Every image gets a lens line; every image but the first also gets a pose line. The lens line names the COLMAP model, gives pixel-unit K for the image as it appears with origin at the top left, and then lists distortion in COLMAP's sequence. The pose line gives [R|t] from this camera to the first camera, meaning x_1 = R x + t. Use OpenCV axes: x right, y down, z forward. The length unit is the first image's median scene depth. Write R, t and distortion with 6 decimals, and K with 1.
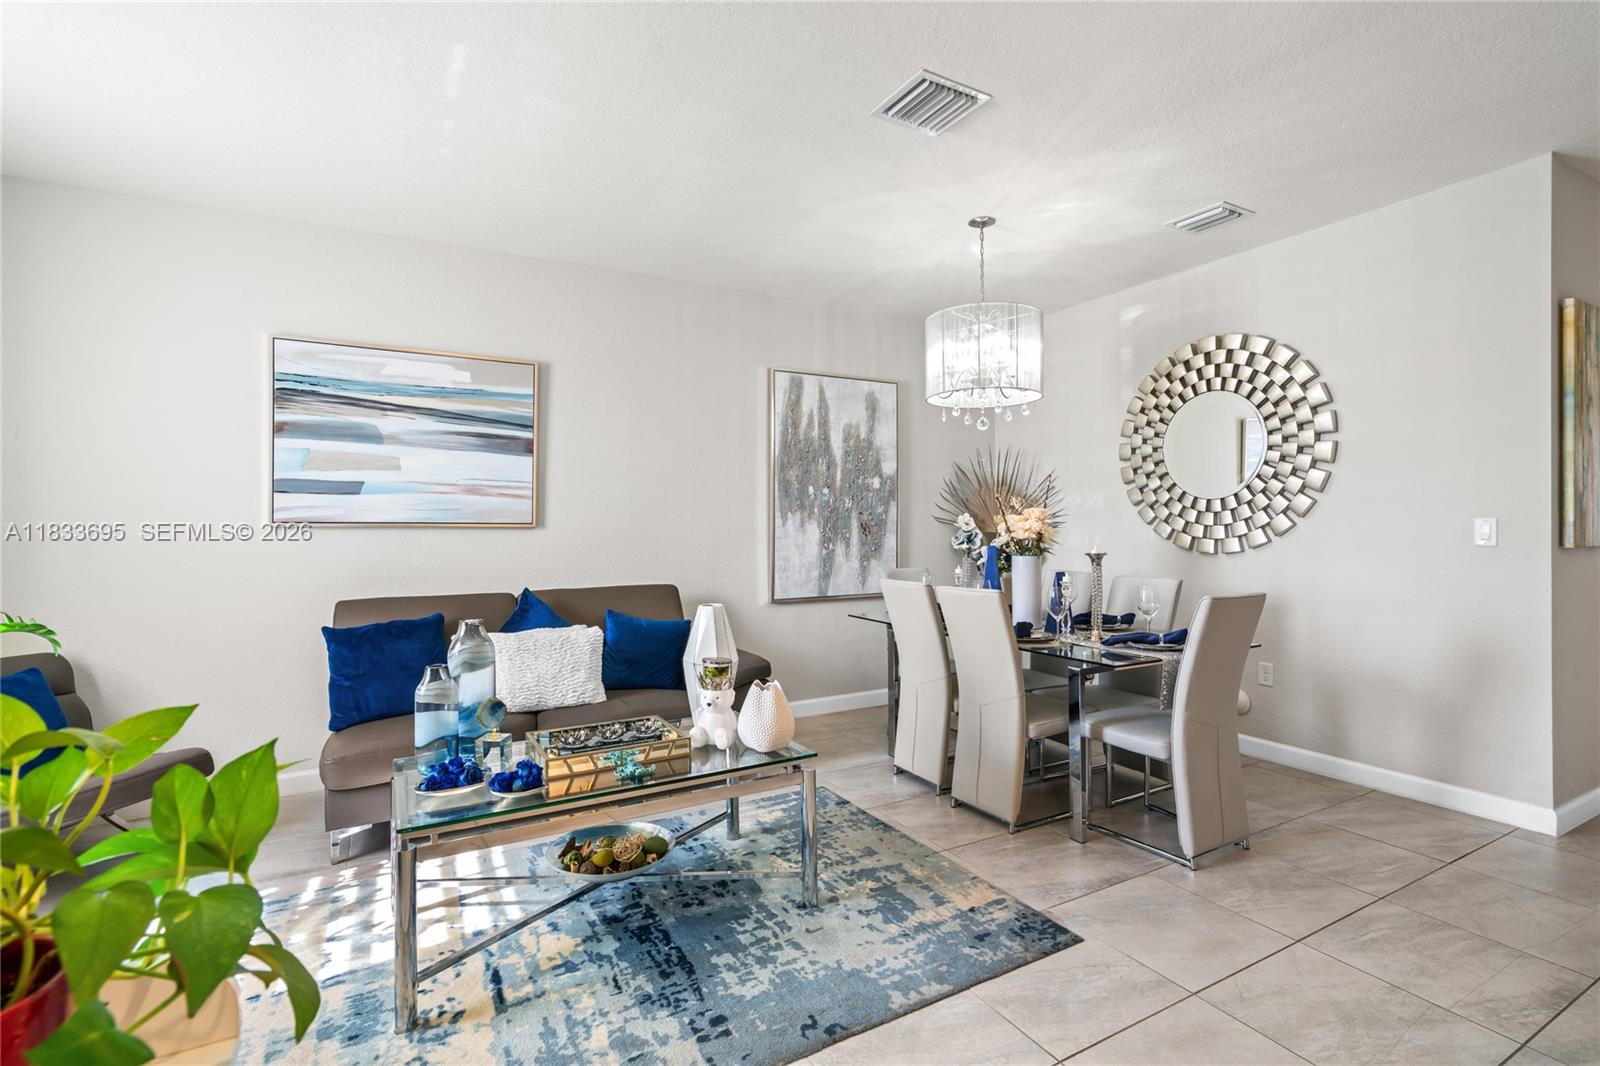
lens RADIAL K [[733.5, 0, 799.2], [0, 733.5, 526.3], [0, 0, 1]] dist [-0.018589, 0.009457]
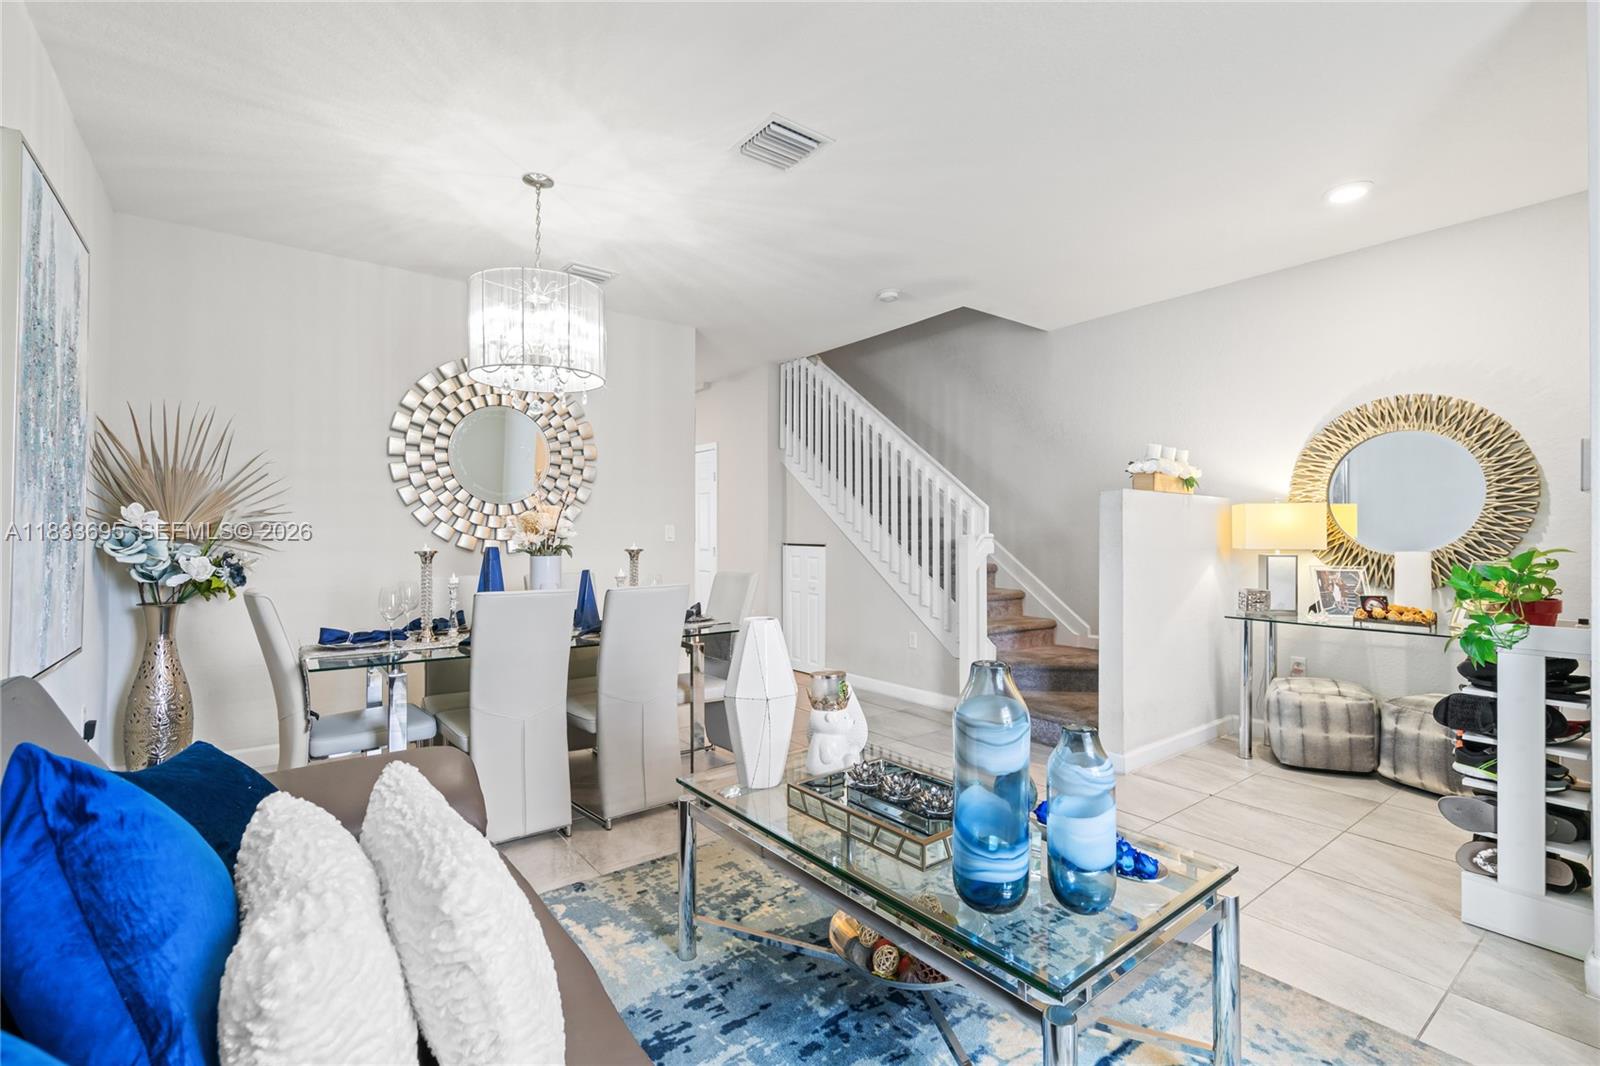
lens RADIAL K [[723.7, 0, 800.0], [0, 723.7, 533.0], [0, 0, 1]] dist [-0.011032, 0.004872]
pose [[-0.145068, 0.010055, 0.989371, -0.648869], [0.003523, 0.999947, -0.009645, 0.020867], [-0.989415, 0.002087, -0.145096, 0.806575]]
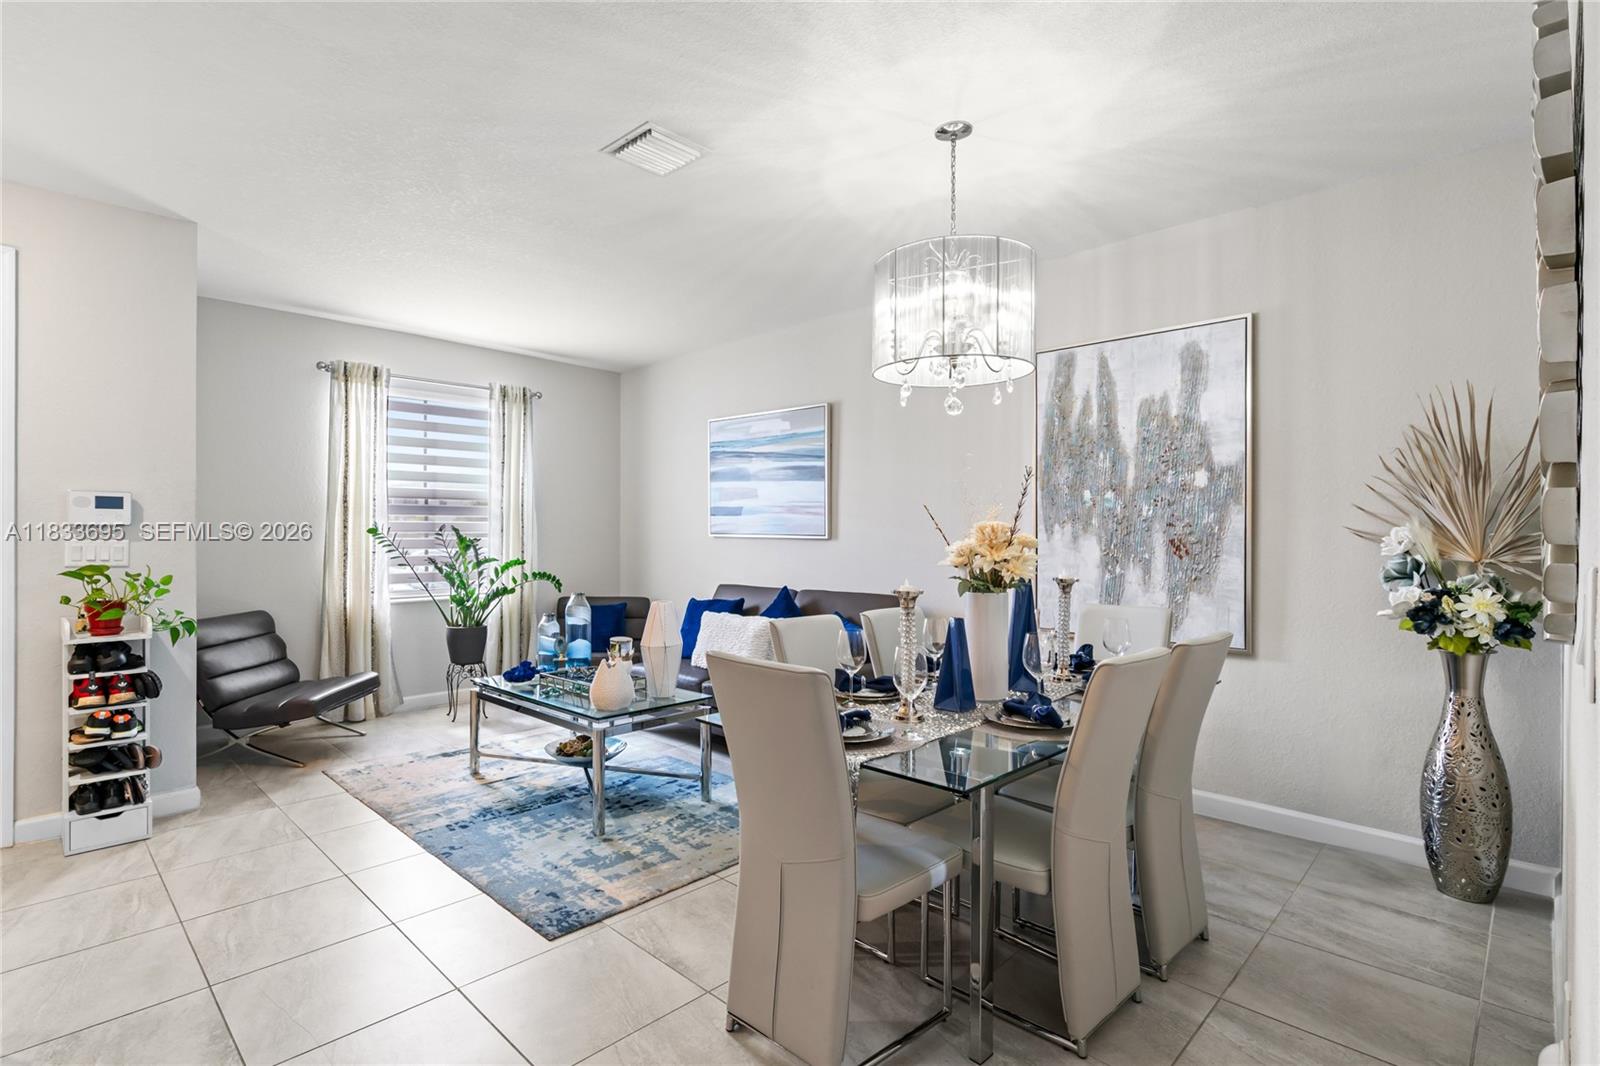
lens RADIAL K [[767.5, 0, 757.1], [0, 767.5, 533.2], [0, 0, 1]] dist [-0.012115, 0.000283]
pose [[0.270548, 0.007979, -0.962673, 0.928795], [-0.004517, 0.999965, 0.007018, -0.018067], [0.962696, 0.002450, 0.270575, 0.599760]]
